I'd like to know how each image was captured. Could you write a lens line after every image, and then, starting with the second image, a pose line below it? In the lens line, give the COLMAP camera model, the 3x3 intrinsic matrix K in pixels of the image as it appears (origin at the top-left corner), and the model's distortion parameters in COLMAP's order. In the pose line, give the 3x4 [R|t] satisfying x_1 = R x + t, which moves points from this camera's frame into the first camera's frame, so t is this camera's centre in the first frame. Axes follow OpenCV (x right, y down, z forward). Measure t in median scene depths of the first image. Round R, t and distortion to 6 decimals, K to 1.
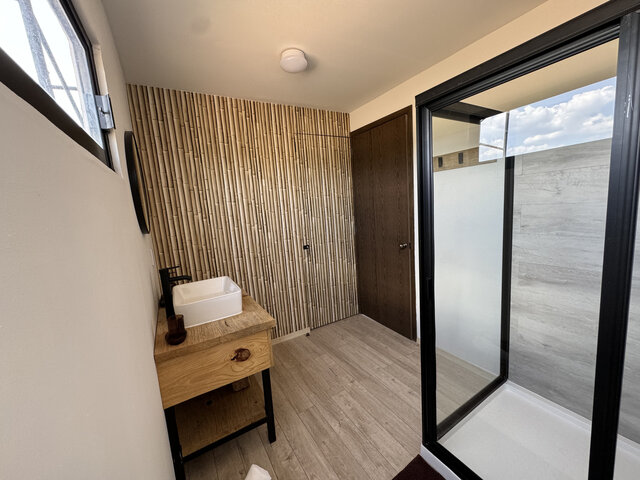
lens RADIAL K [[253.0, 0, 321.2], [0, 253.0, 240.5], [0, 0, 1]] dist [0.000058, 0.000078]
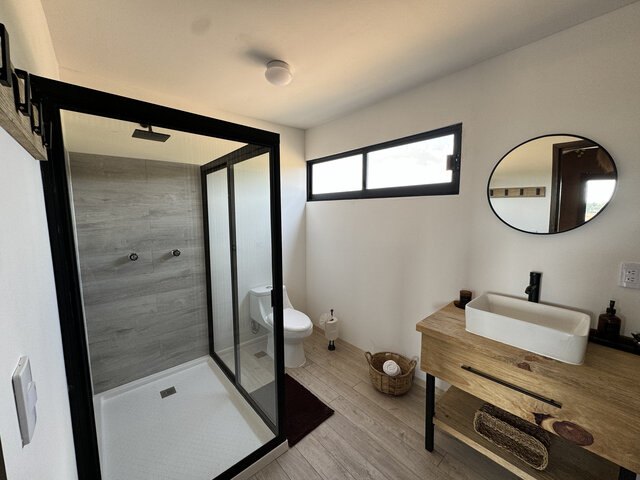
lens RADIAL K [[253.0, 0, 320.2], [0, 253.0, 239.1], [0, 0, 1]] dist [0.000058, 0.000078]
pose [[-0.978900, 0.105366, -0.175079, 0.328367], [0.060690, 0.968059, 0.243268, -0.289795], [0.195119, 0.227510, -0.954027, 1.742073]]
